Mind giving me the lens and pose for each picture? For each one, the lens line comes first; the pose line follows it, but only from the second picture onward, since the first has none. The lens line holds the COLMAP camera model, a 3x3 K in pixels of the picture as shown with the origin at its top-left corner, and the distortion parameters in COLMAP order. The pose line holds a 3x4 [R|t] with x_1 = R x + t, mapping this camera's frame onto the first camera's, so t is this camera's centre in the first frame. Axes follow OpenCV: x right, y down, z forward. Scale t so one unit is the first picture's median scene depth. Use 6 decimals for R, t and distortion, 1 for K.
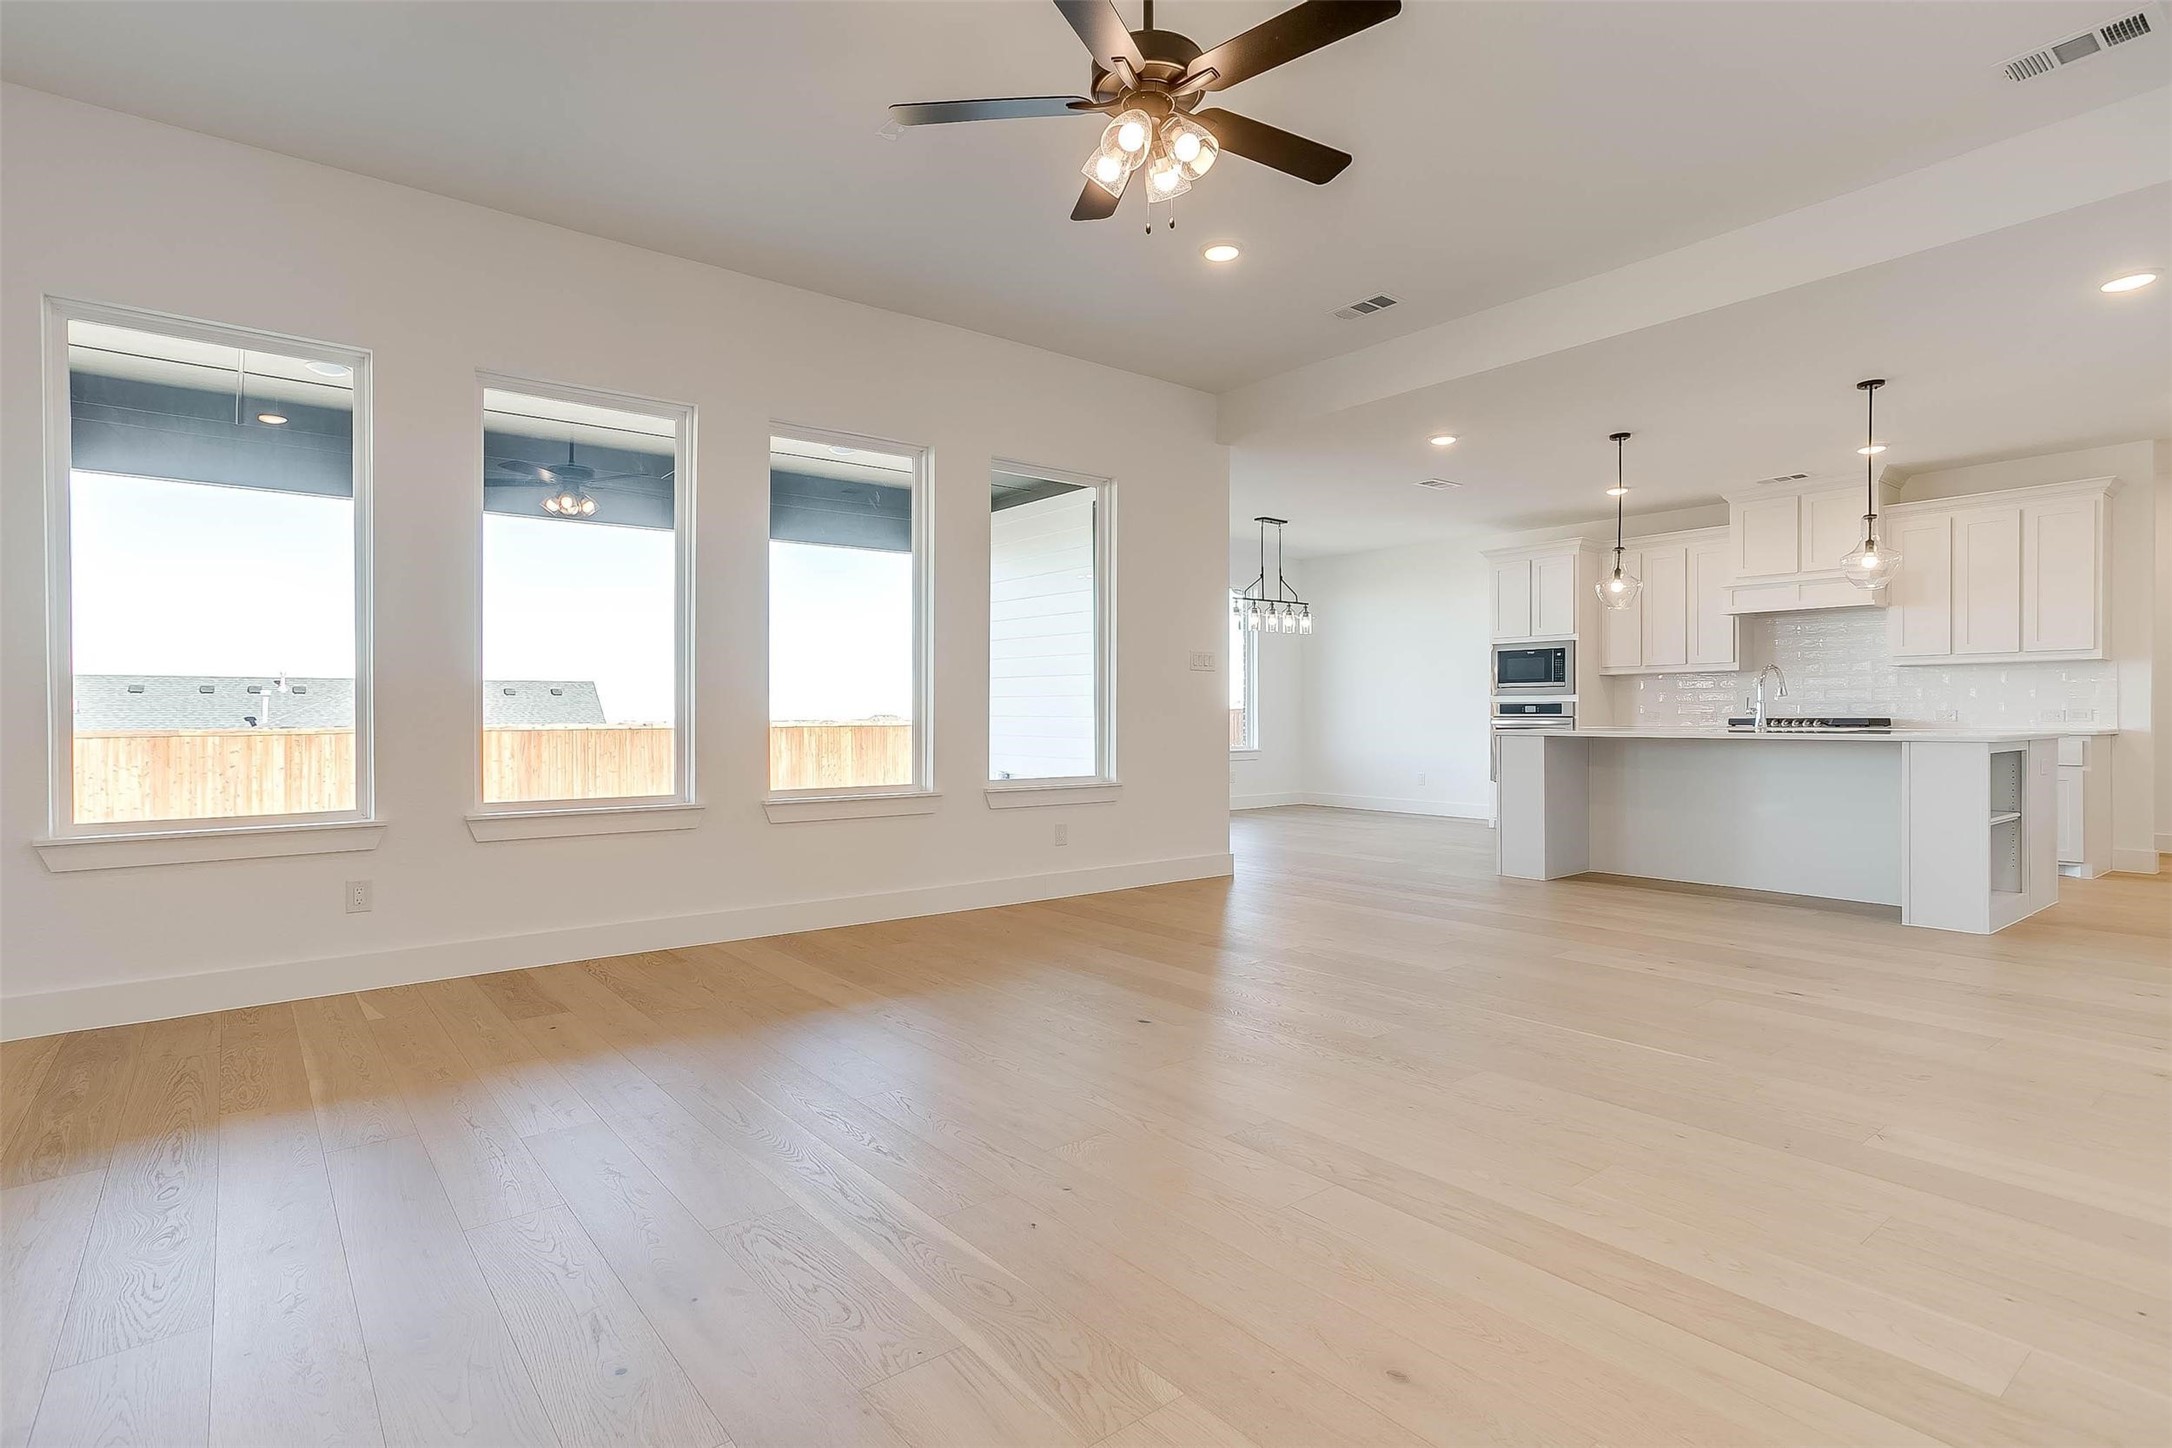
lens RADIAL K [[1078.7, 0, 1090.1], [0, 1078.7, 720.0], [0, 0, 1]] dist [0.000993, 0.009190]
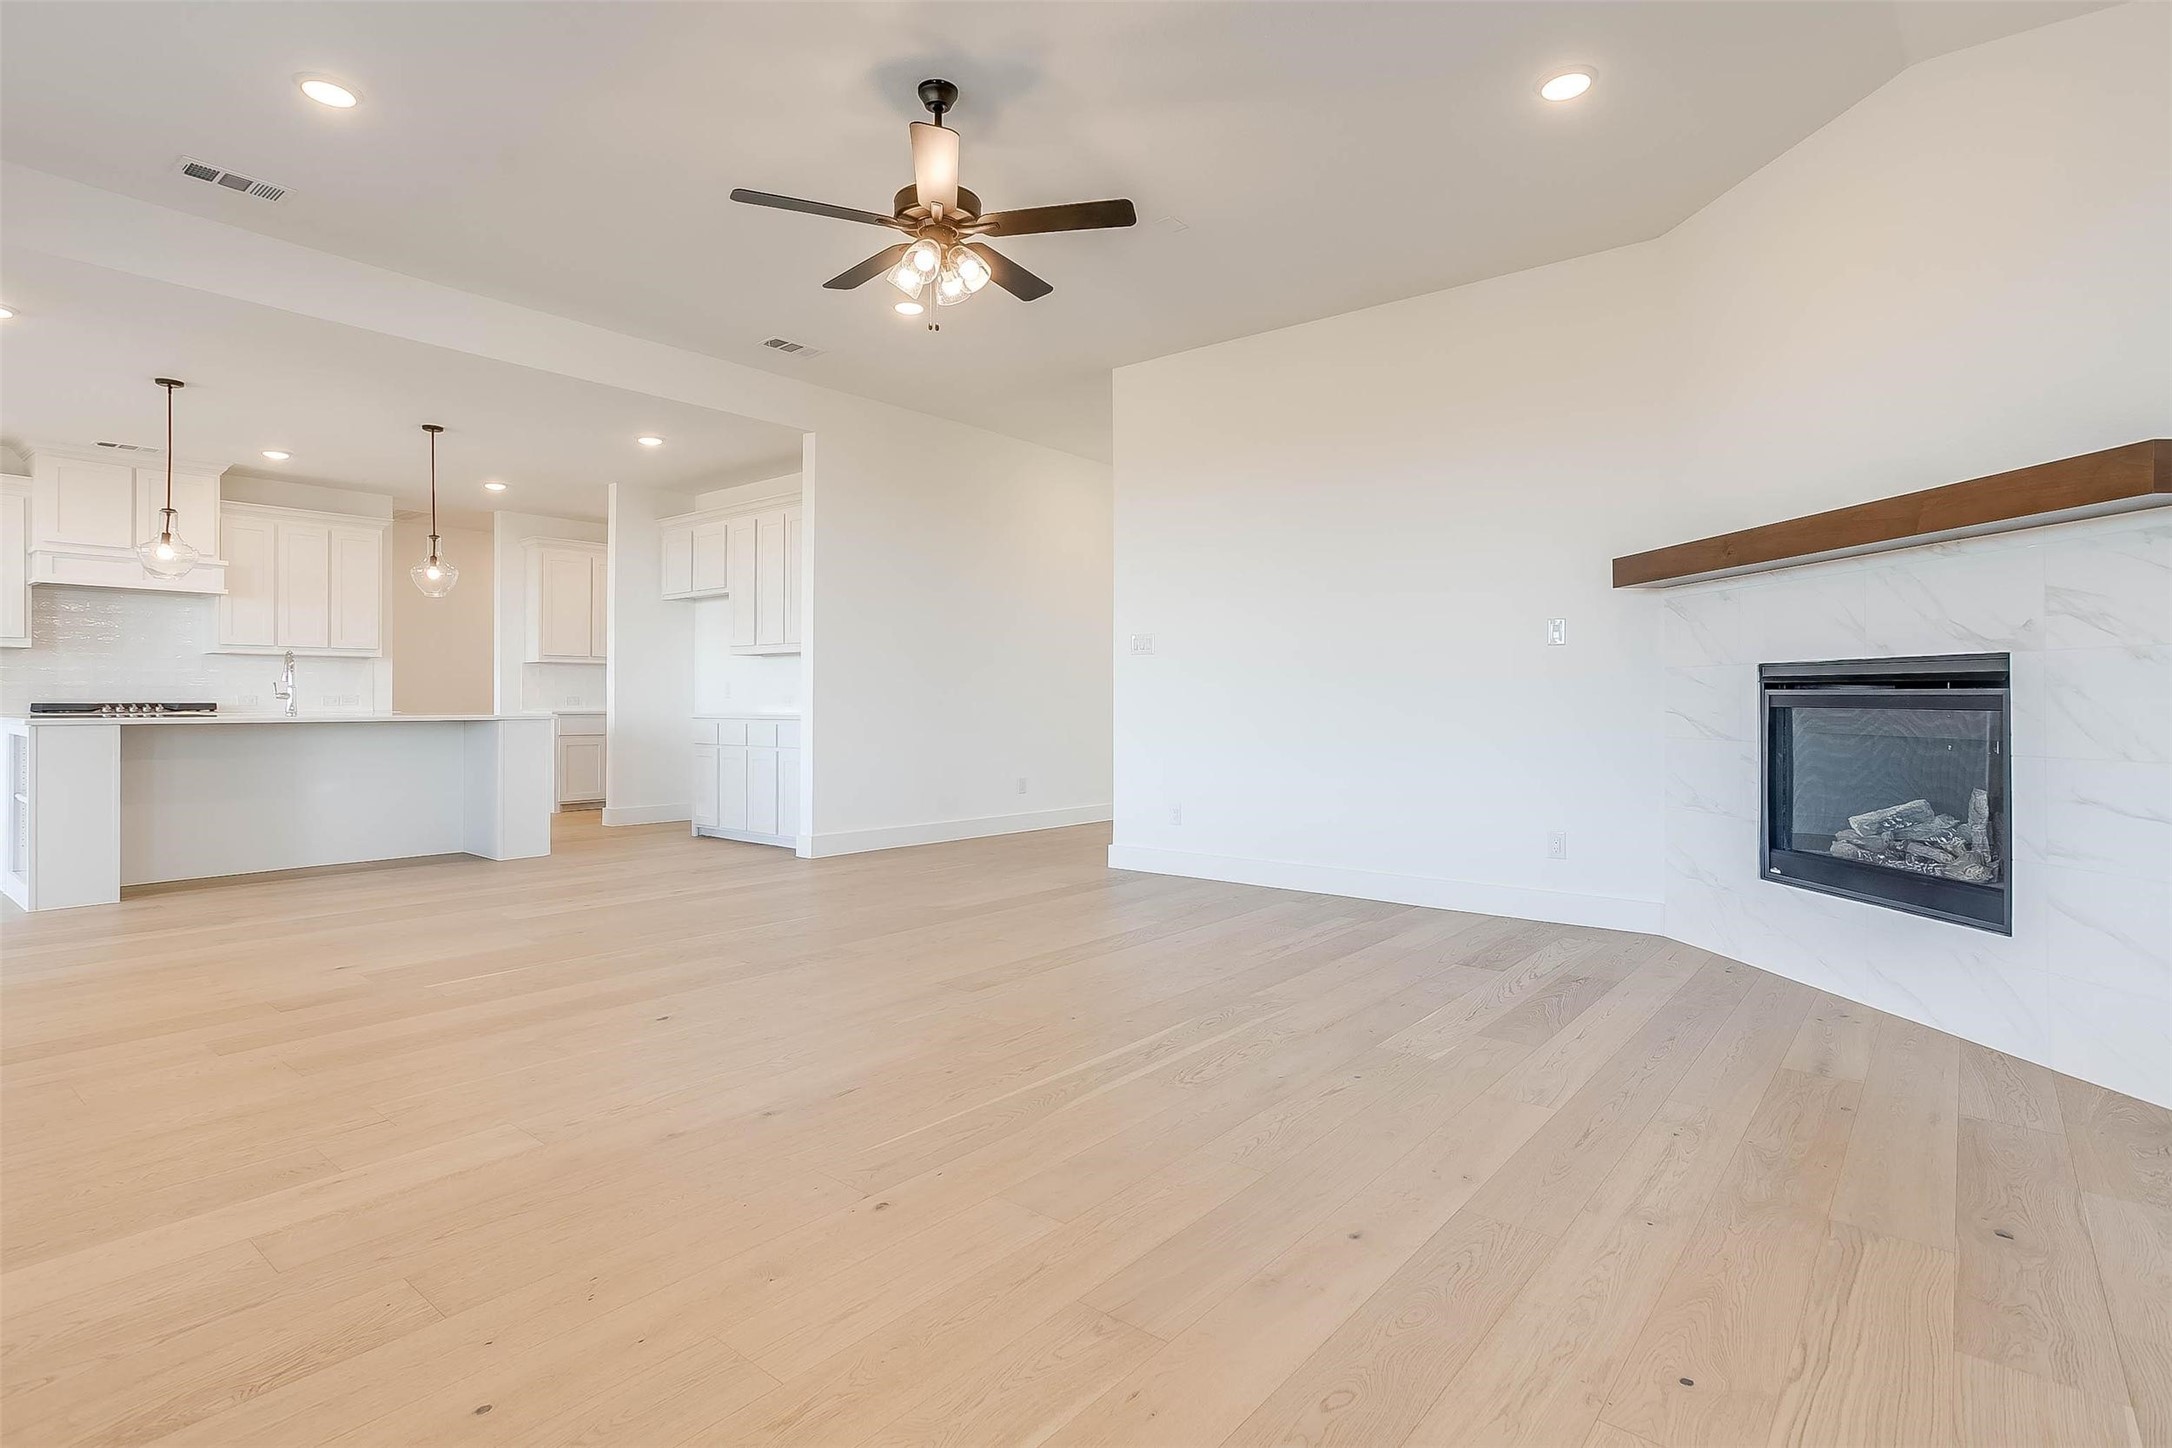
lens RADIAL K [[1078.7, 0, 1068.9], [0, 1078.7, 704.2], [0, 0, 1]] dist [0.000993, 0.009190]
pose [[-0.186165, -0.001816, 0.982517, -0.442692], [0.003746, 0.999990, 0.002558, -0.000154], [-0.982511, 0.004157, -0.186157, 0.384299]]
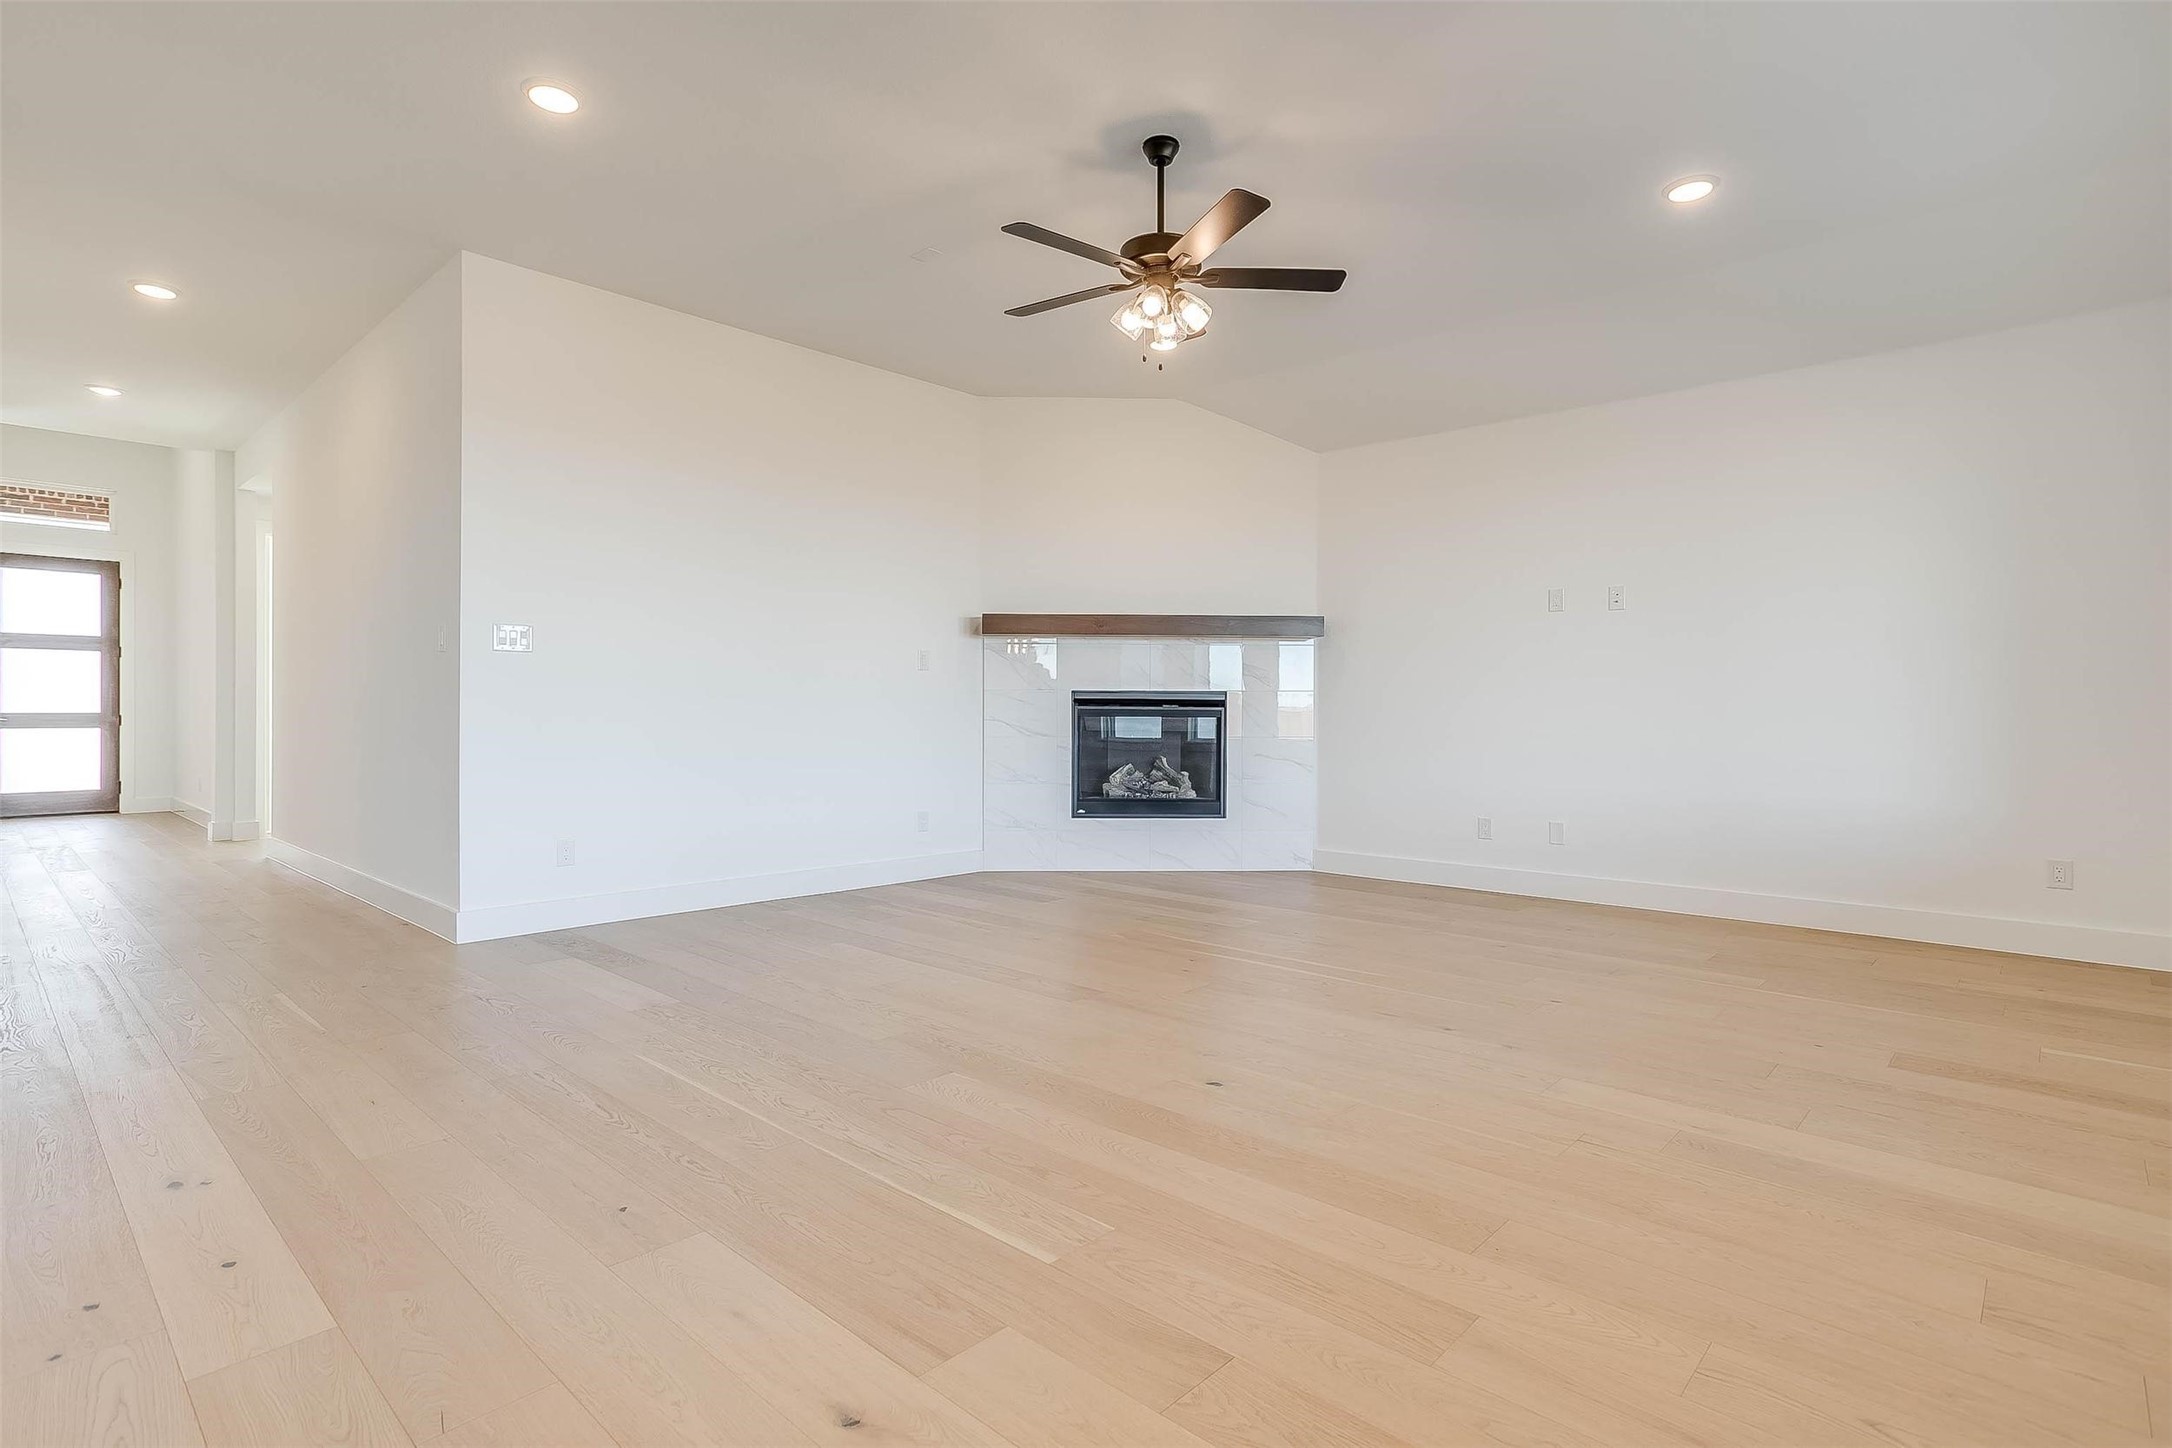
lens RADIAL K [[1078.7, 0, 1087.4], [0, 1078.7, 711.8], [0, 0, 1]] dist [0.000993, 0.009190]
pose [[-0.990123, 0.000206, -0.140204, 0.123539], [-0.000219, 0.999995, 0.003019, -0.002792], [0.140204, 0.003020, -0.990118, 0.837945]]
